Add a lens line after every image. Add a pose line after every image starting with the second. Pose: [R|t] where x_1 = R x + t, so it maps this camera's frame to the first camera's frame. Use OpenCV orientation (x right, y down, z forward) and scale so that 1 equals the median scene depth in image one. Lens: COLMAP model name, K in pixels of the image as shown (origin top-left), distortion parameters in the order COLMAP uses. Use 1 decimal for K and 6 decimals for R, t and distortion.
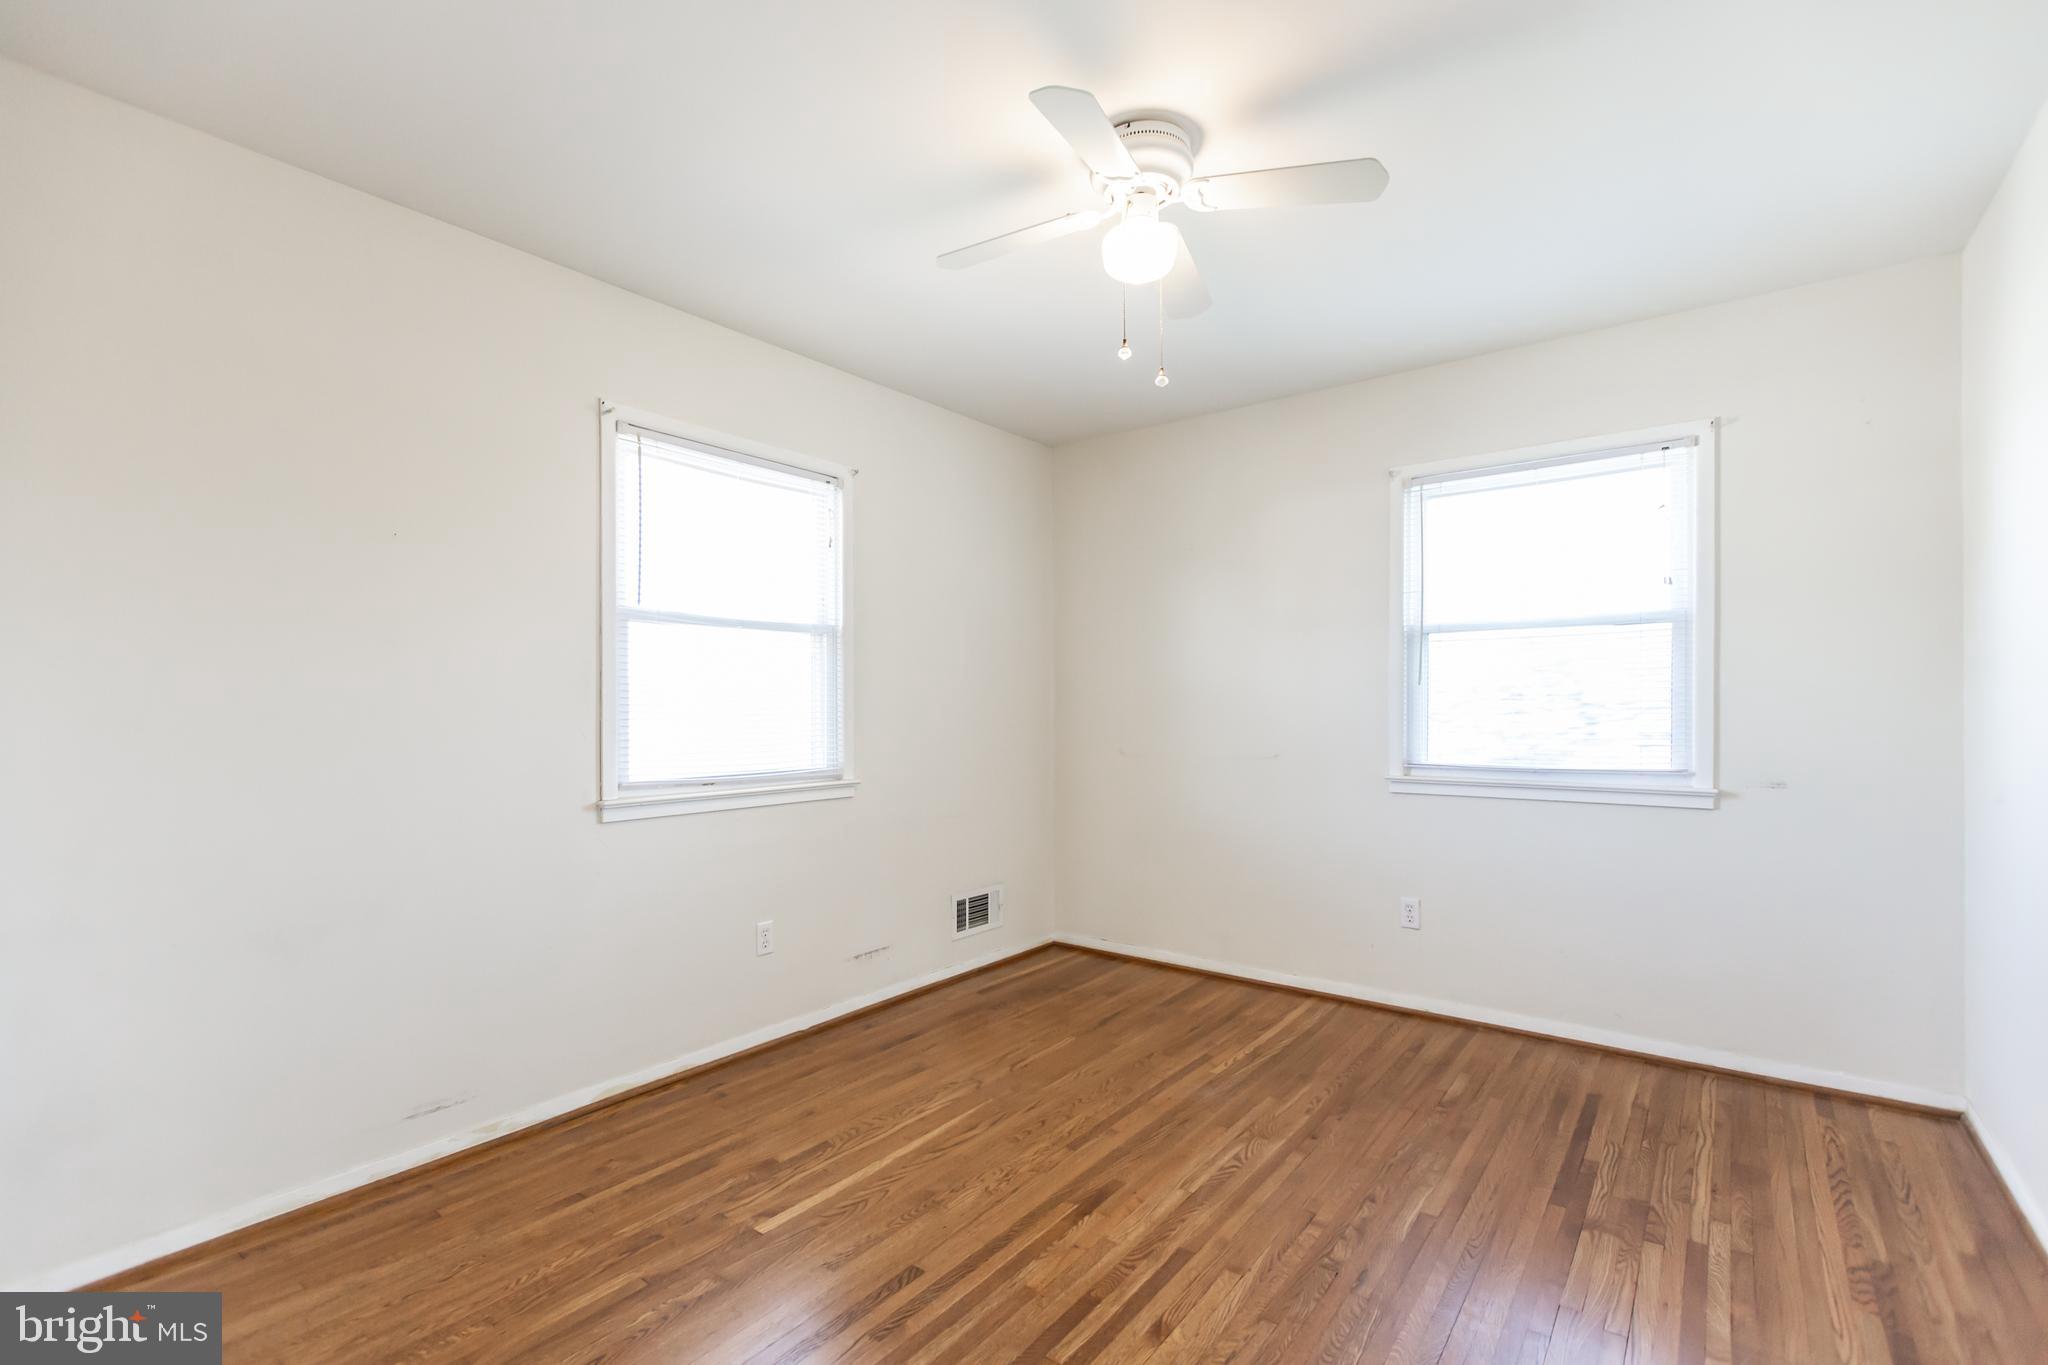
lens RADIAL K [[916.0, 0, 1018.5], [0, 916.0, 706.8], [0, 0, 1]] dist [0.001331, -0.000022]
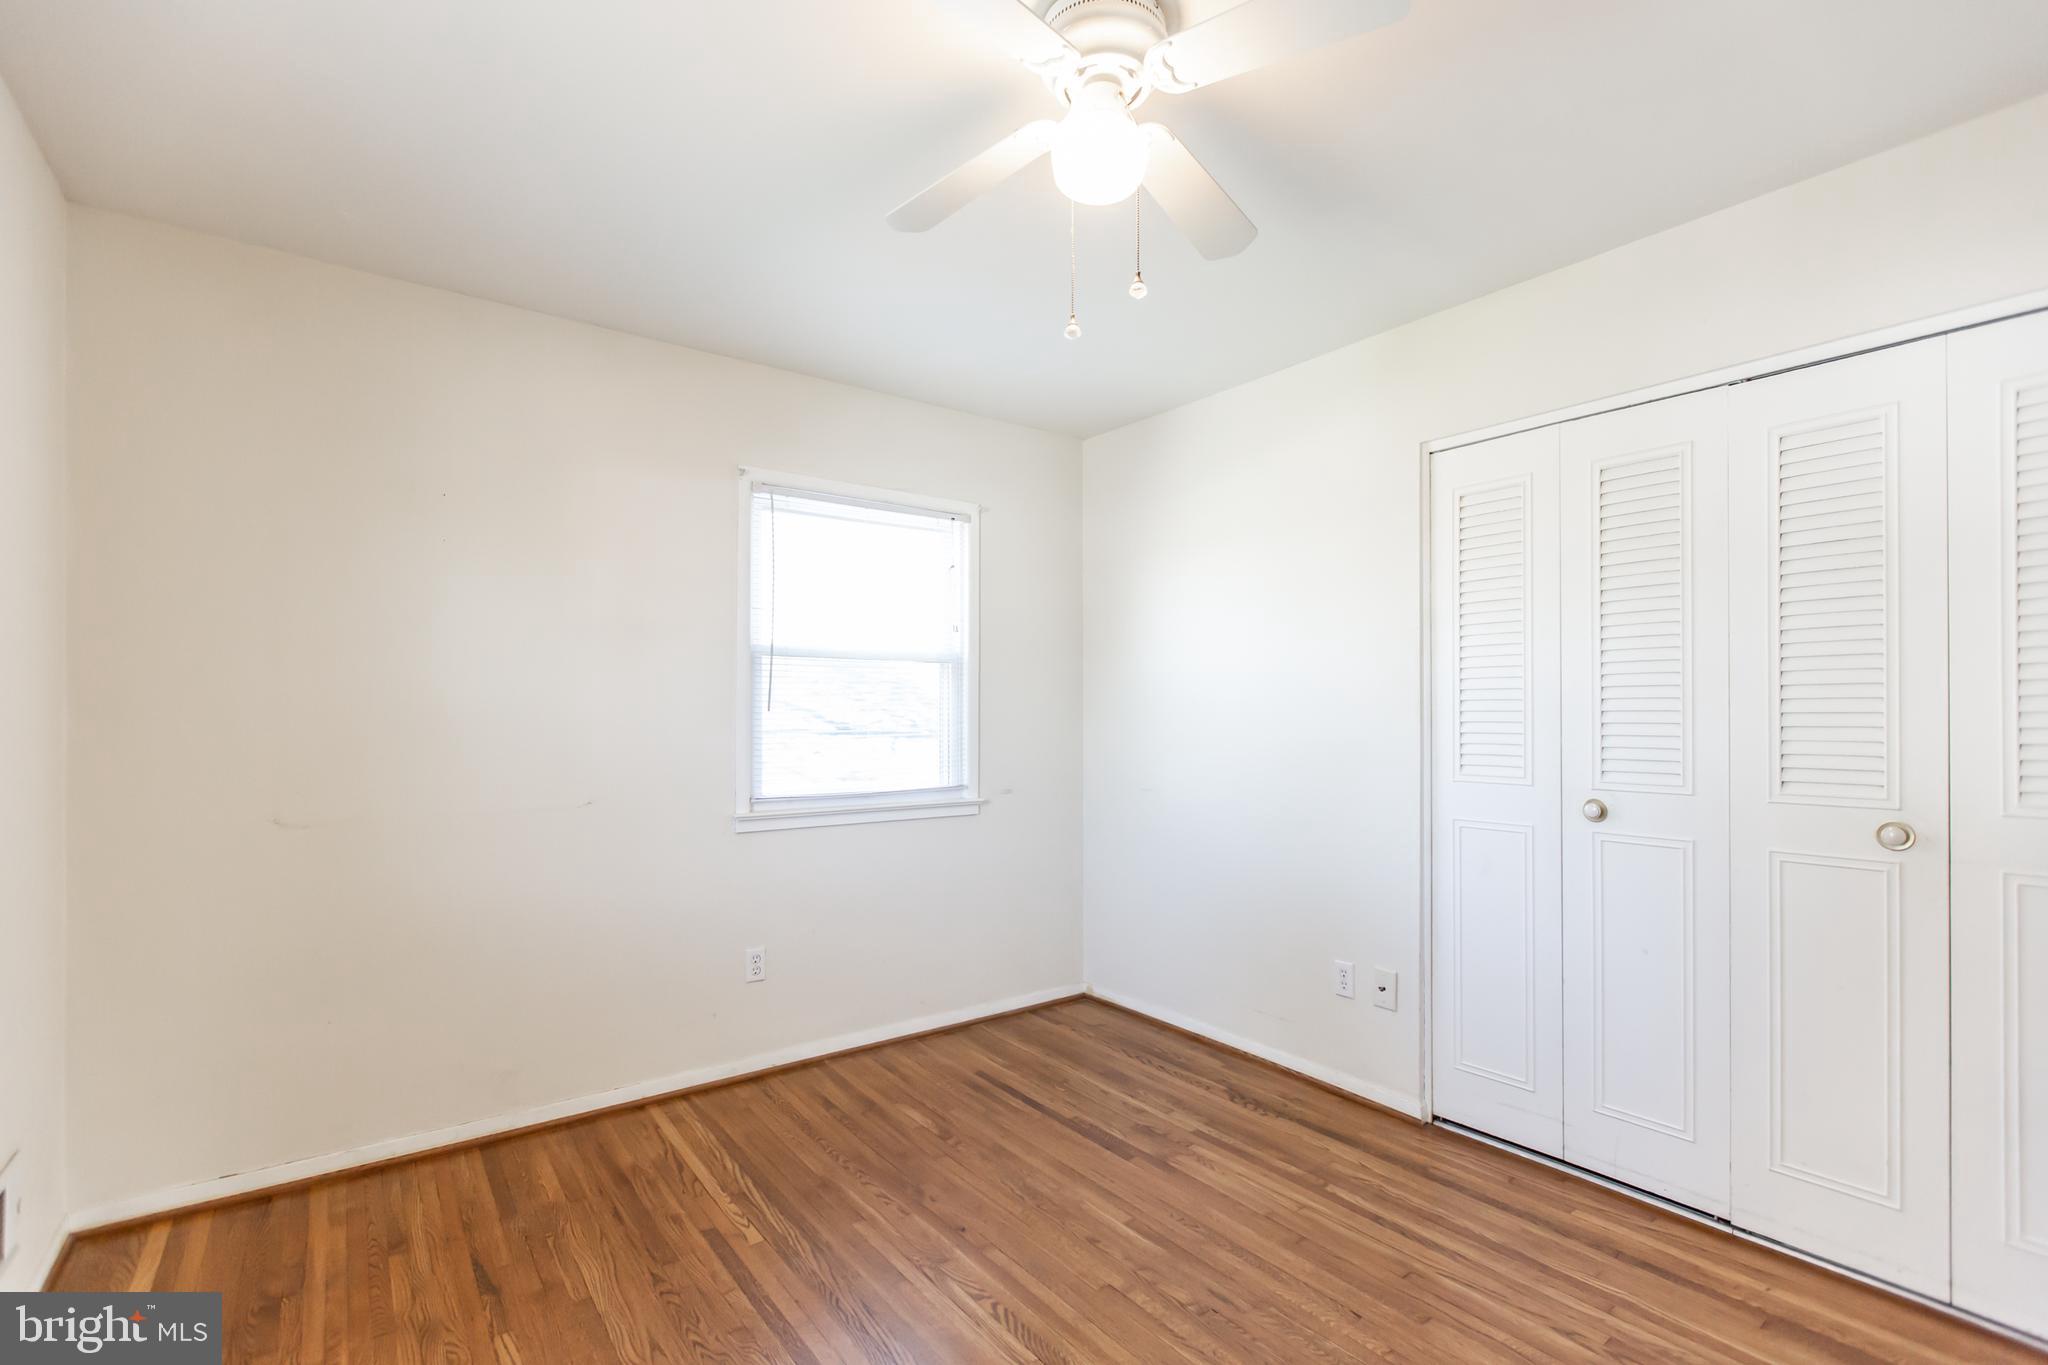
lens RADIAL K [[912.9, 0, 1019.5], [0, 912.9, 715.3], [0, 0, 1]] dist [-0.000802, -0.000370]
pose [[0.270652, 0.004540, 0.962666, -0.448285], [0.000966, 0.999987, -0.004988, -0.018601], [-0.962677, 0.002279, 0.270645, 0.619900]]
